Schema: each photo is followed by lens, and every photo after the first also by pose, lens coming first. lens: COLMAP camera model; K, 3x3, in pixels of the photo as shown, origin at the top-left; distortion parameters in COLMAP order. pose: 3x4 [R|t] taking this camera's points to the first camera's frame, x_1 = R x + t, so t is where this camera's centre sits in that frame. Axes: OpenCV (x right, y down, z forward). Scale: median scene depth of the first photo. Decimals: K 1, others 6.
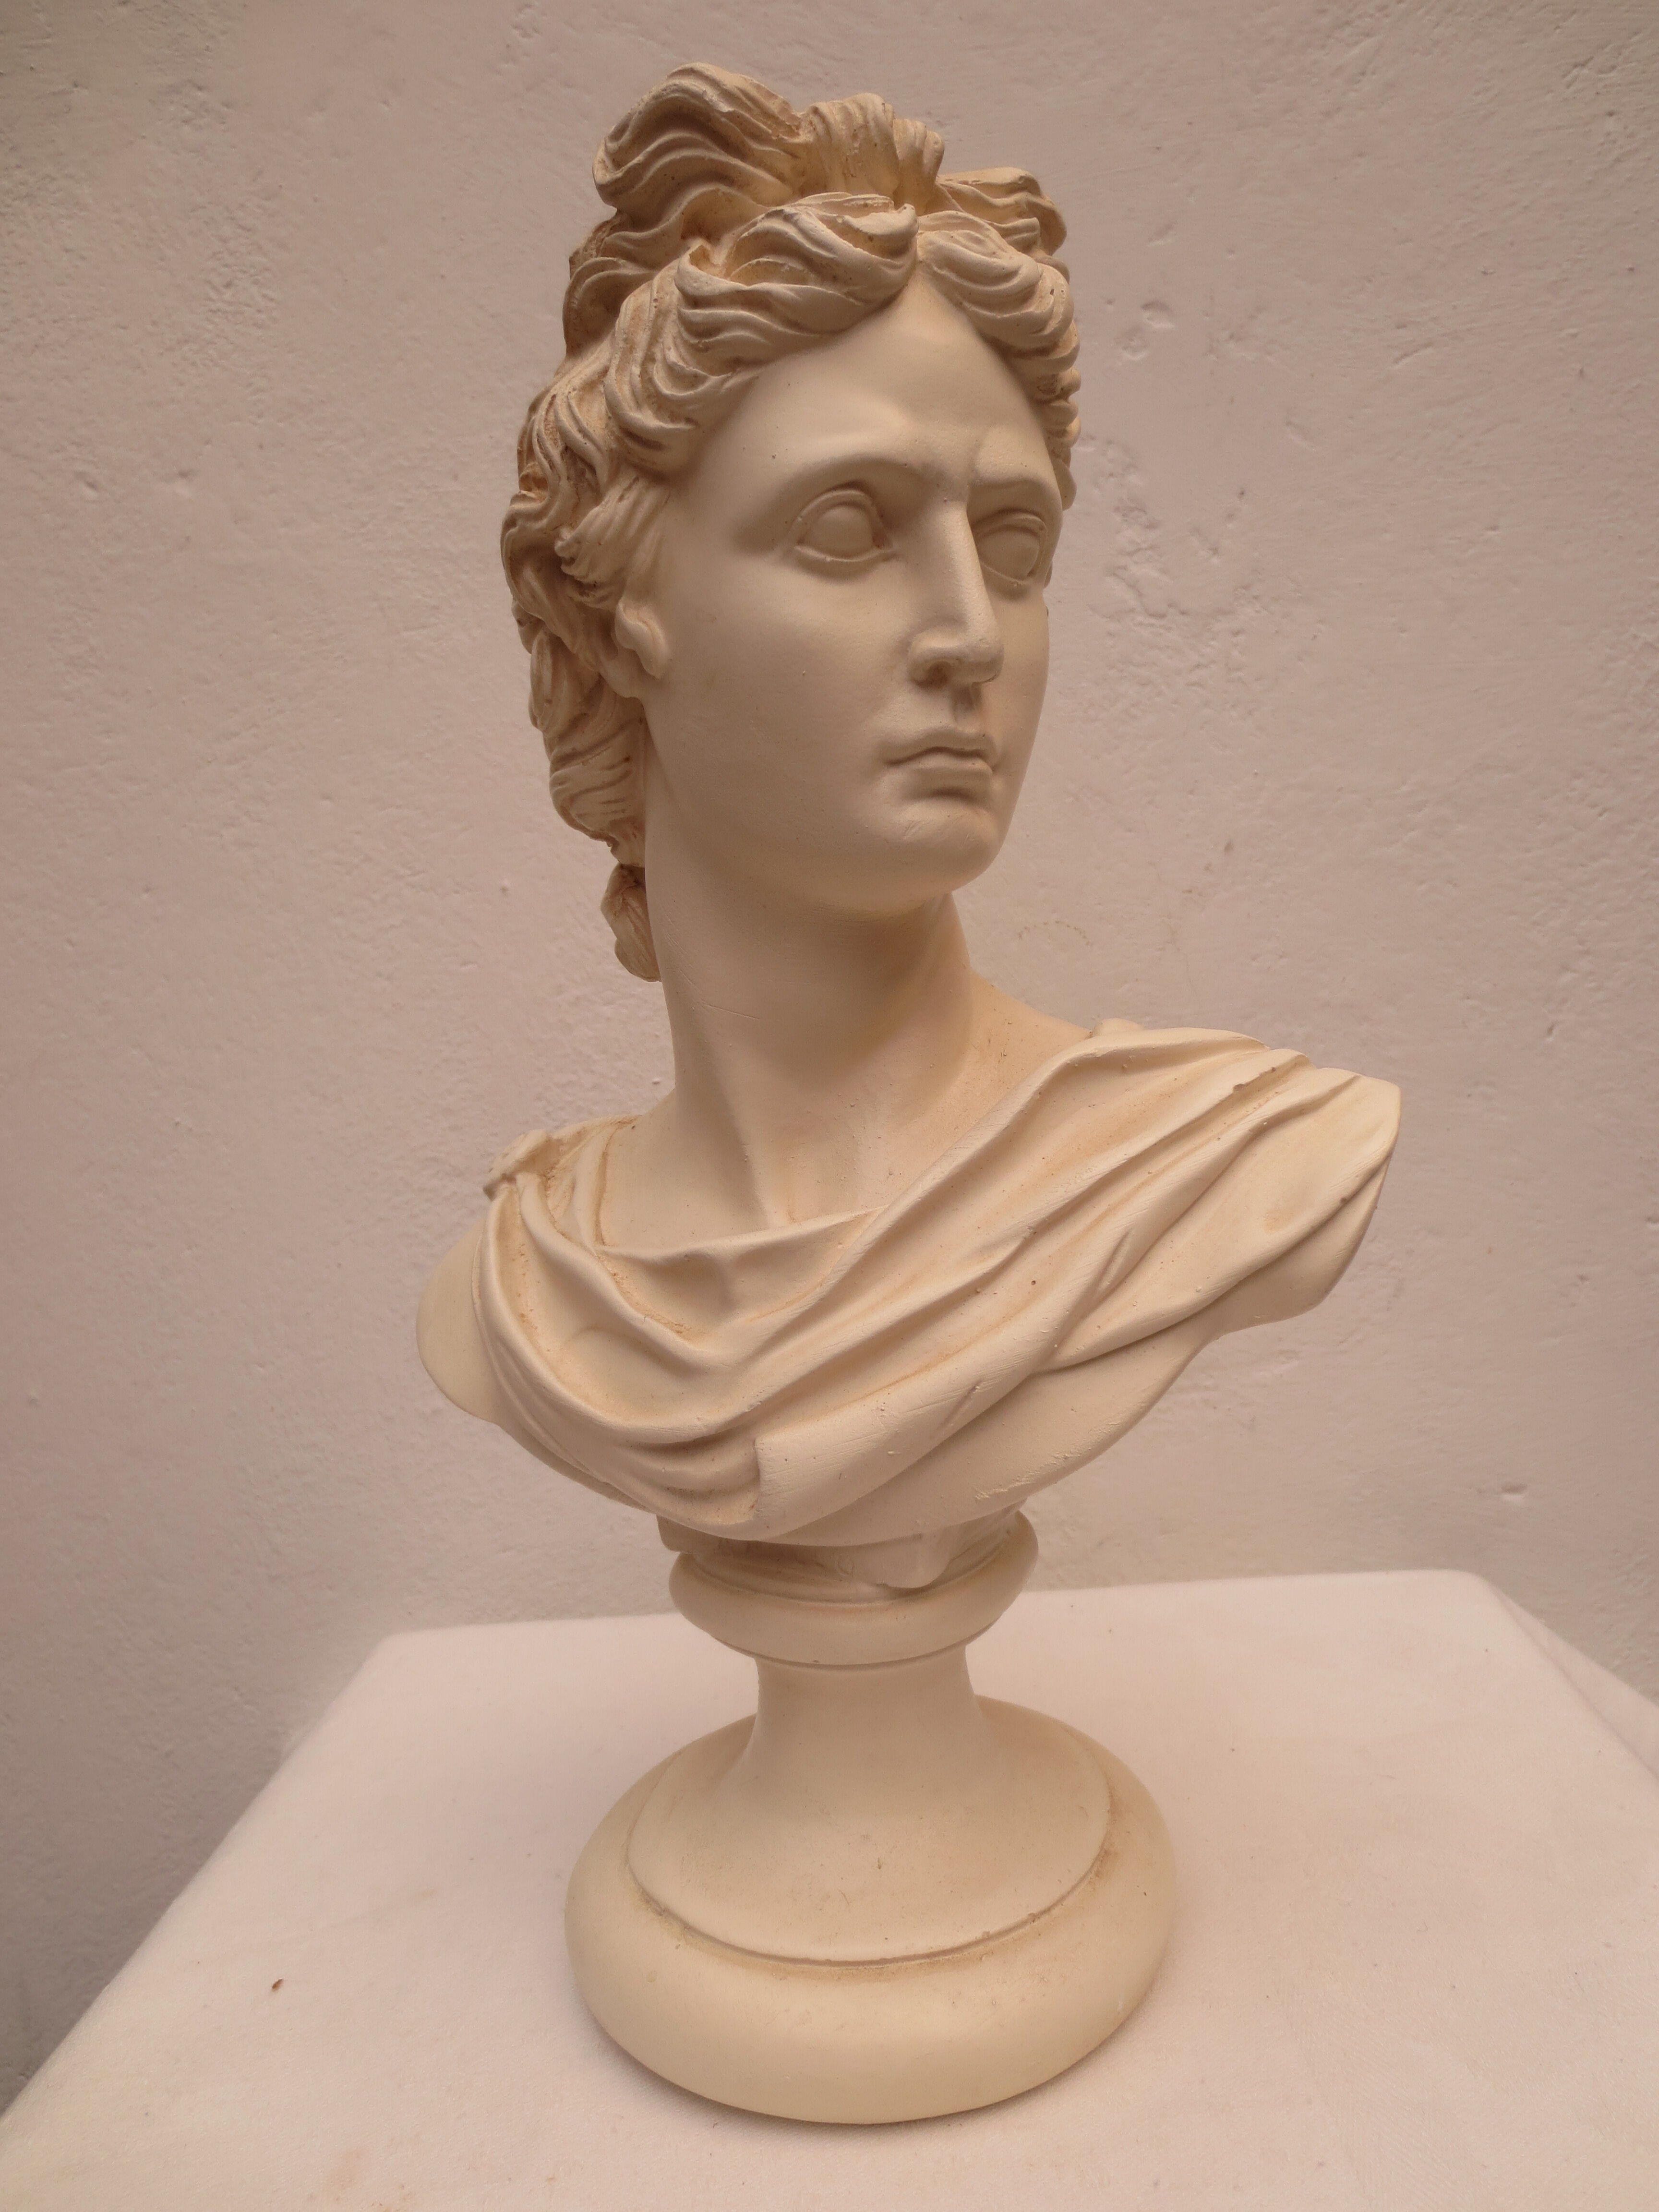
lens RADIAL K [[1538.6, 0, 834.3], [0, 1538.6, 1105.7], [0, 0, 1]] dist [-0.031141, 0.005290]
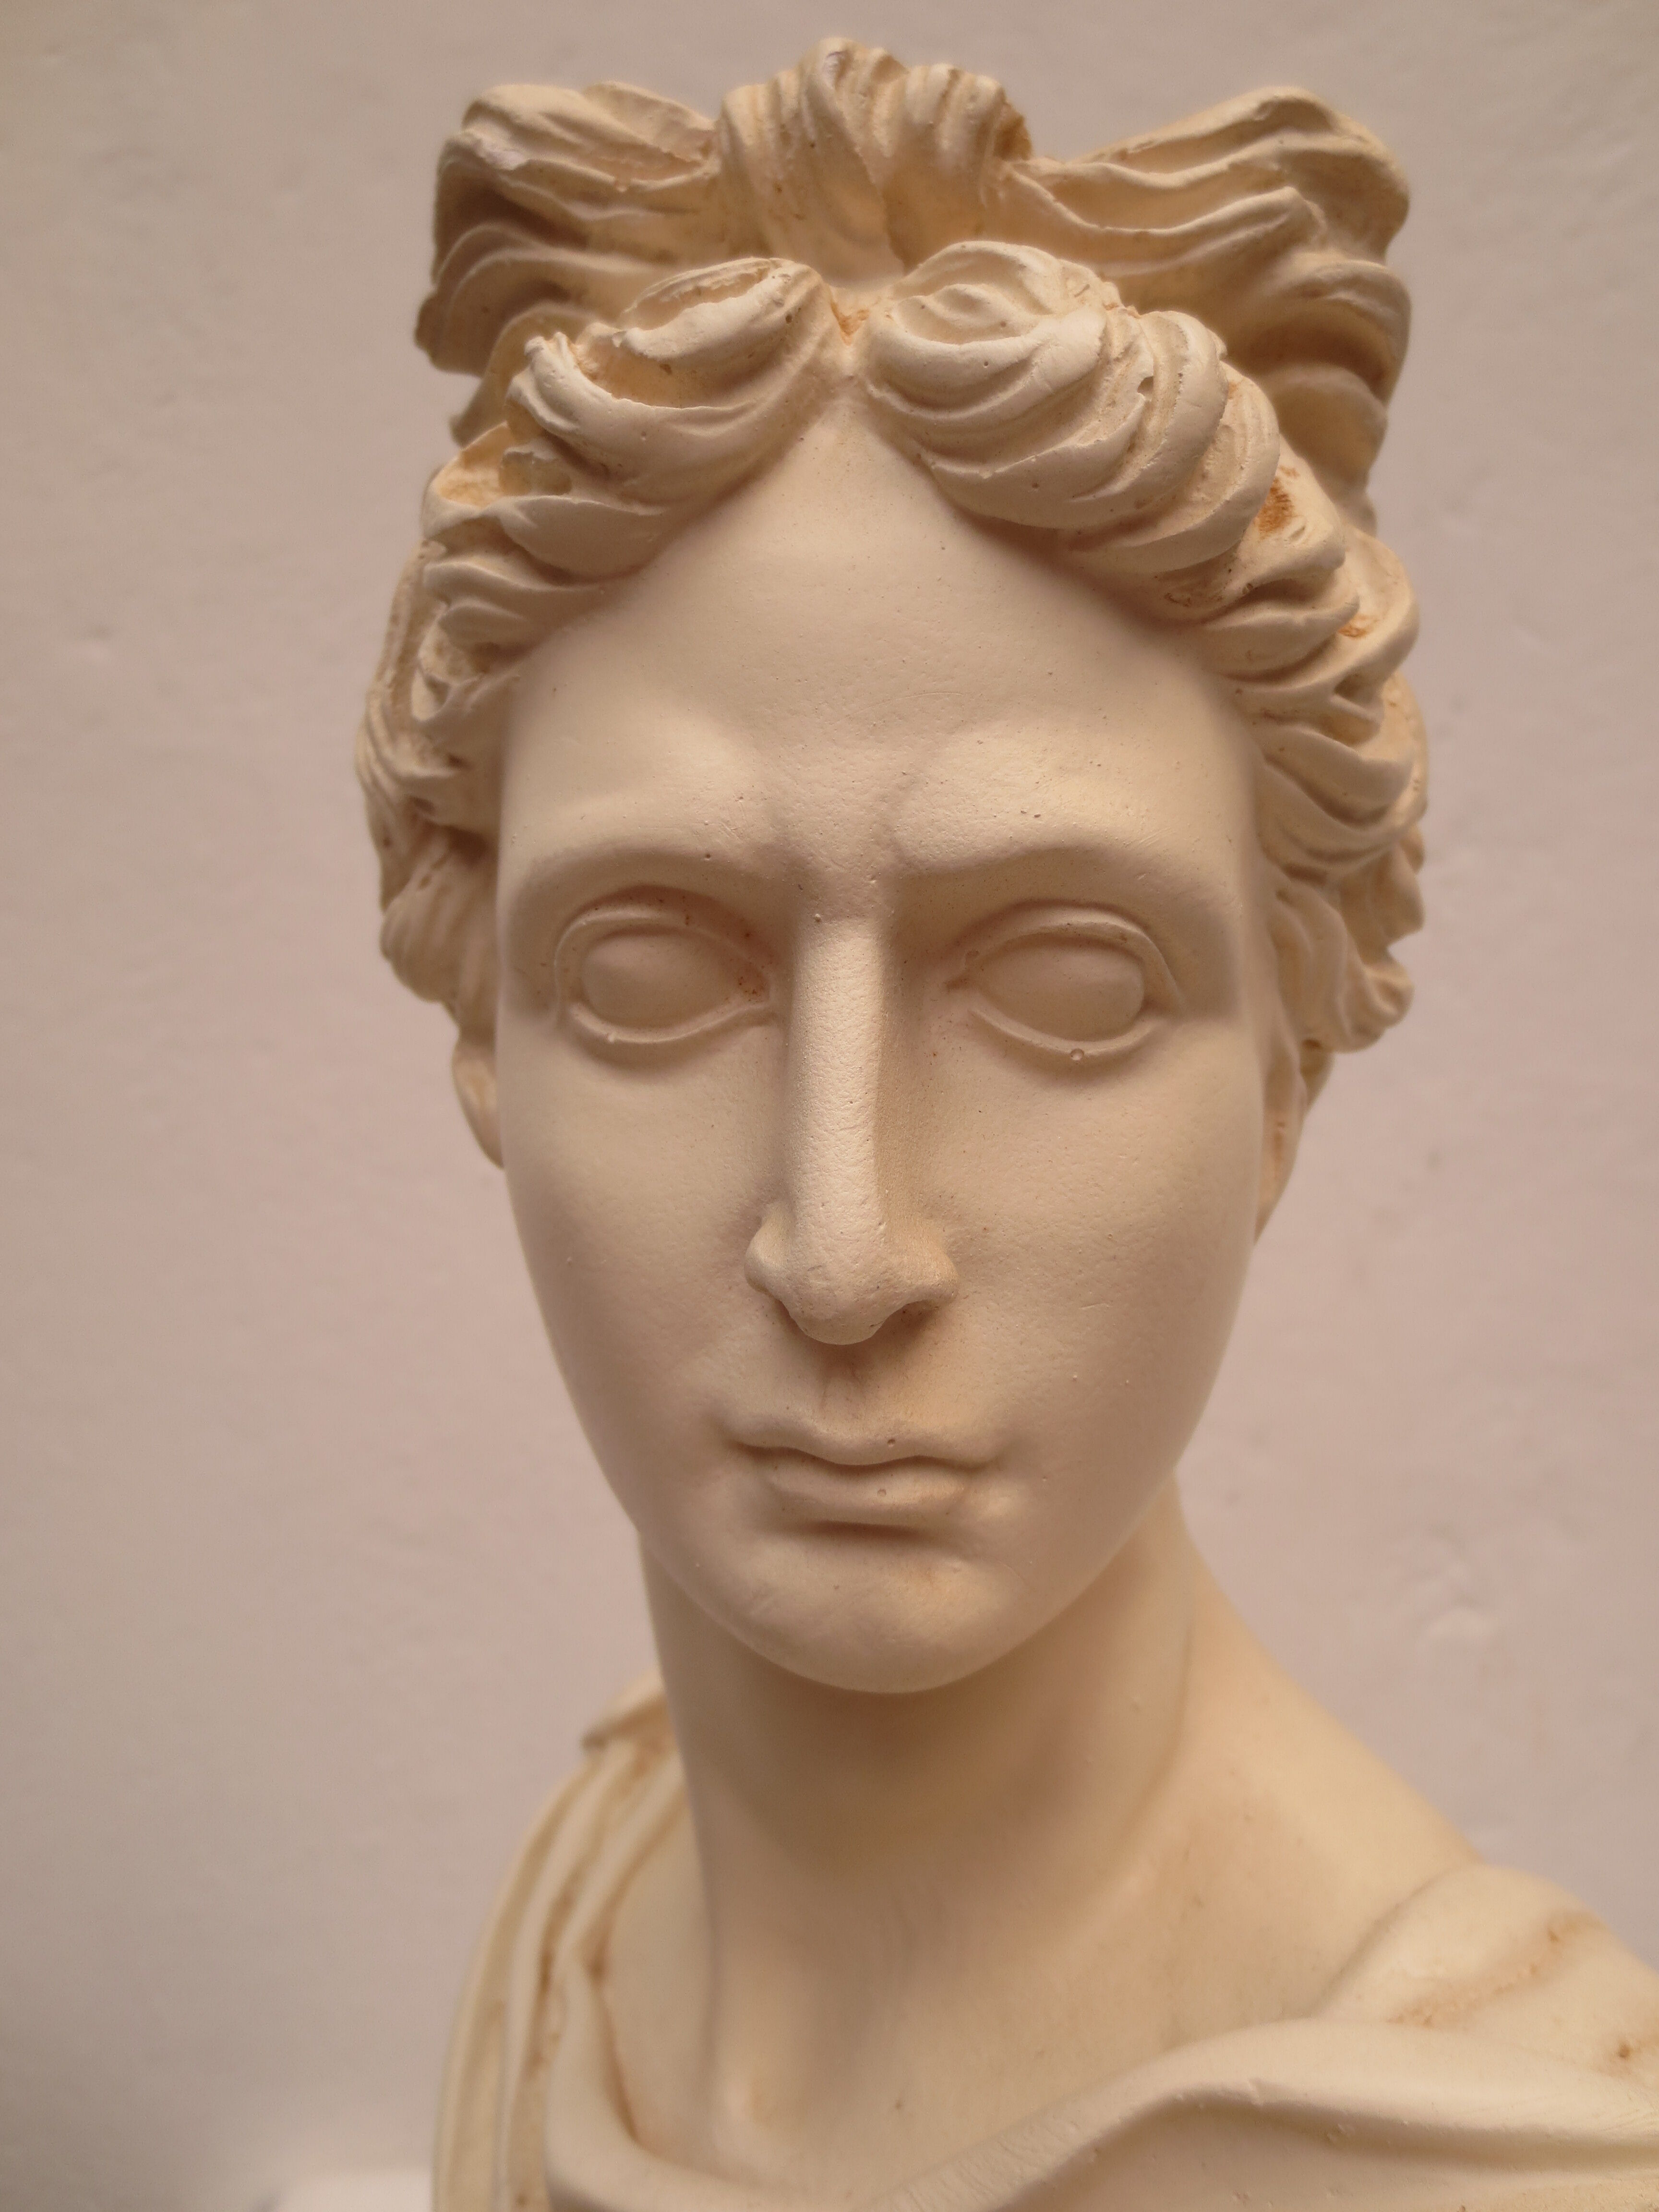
lens RADIAL K [[1538.6, 0, 834.3], [0, 1538.6, 1105.7], [0, 0, 1]] dist [-0.031141, 0.005290]
pose [[0.831271, 0.072913, -0.551064, 0.300535], [-0.083140, 0.996517, 0.006438, -0.319302], [0.549614, 0.040464, 0.834438, 0.587748]]
